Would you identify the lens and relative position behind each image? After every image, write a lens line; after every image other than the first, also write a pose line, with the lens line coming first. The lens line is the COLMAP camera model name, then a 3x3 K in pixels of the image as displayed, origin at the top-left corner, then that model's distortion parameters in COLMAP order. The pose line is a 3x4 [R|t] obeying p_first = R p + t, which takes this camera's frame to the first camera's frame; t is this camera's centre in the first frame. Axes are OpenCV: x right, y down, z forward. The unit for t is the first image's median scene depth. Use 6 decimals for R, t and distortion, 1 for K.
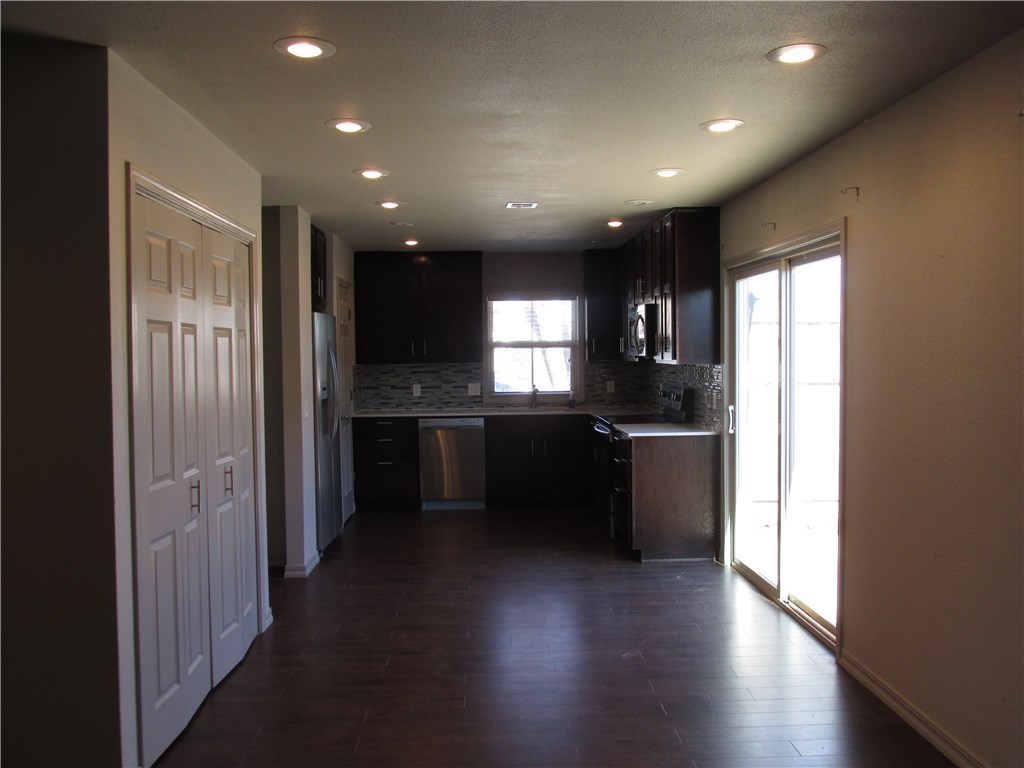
lens RADIAL K [[857.3, 0, 518.6], [0, 857.3, 387.7], [0, 0, 1]] dist [-0.019900, -0.004328]
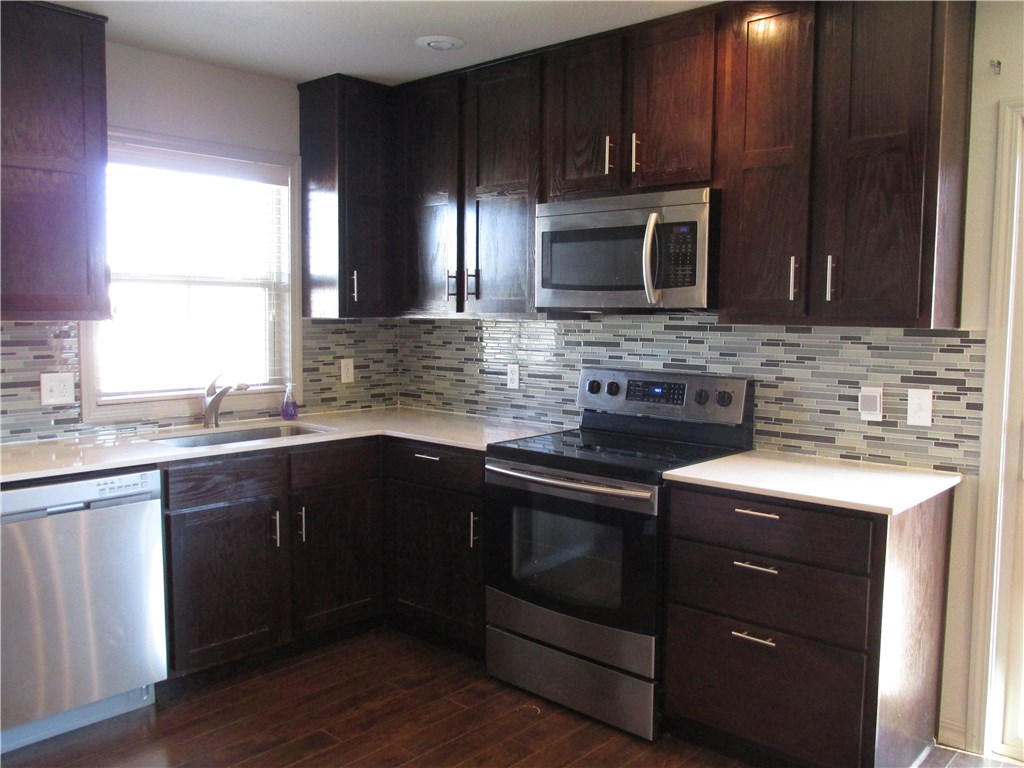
lens RADIAL K [[857.3, 0, 518.6], [0, 857.3, 387.7], [0, 0, 1]] dist [-0.019900, -0.004328]
pose [[0.703052, -0.044607, 0.709738, -0.177525], [0.012927, 0.998668, 0.049960, -0.015079], [-0.711021, -0.025950, 0.702692, 0.587229]]
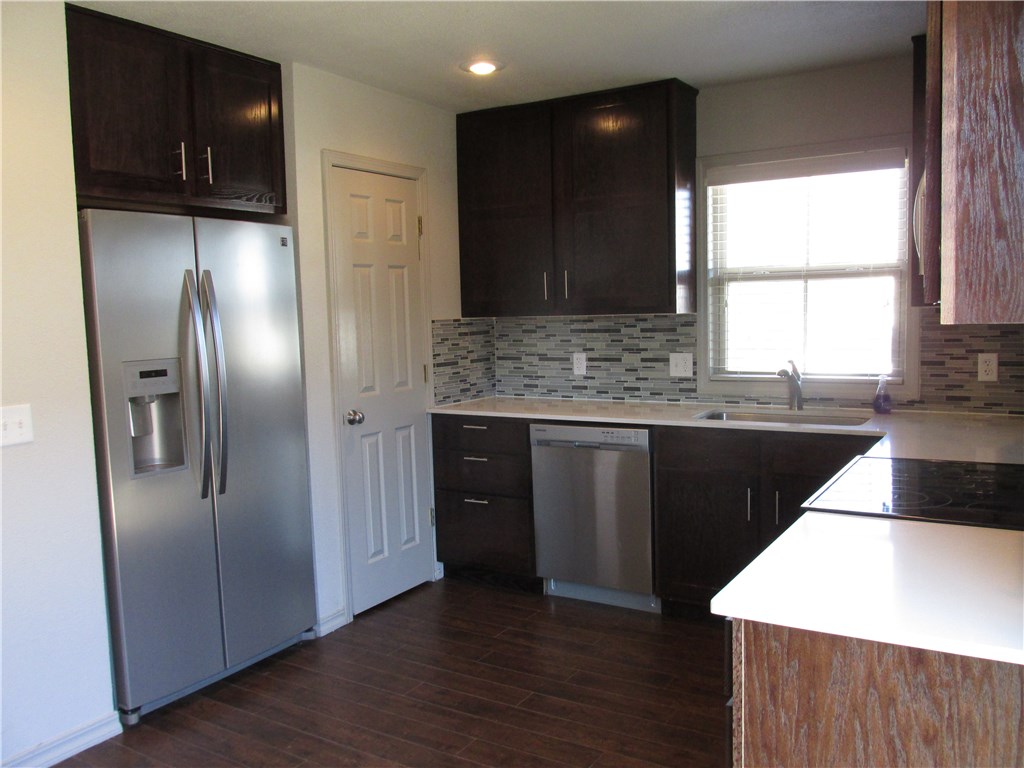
lens RADIAL K [[857.3, 0, 518.6], [0, 857.3, 387.7], [0, 0, 1]] dist [-0.019900, -0.004328]
pose [[0.830691, 0.041837, -0.555160, 0.150819], [-0.006862, 0.997866, 0.064931, -0.017072], [0.556692, -0.050128, 0.829205, 0.526847]]
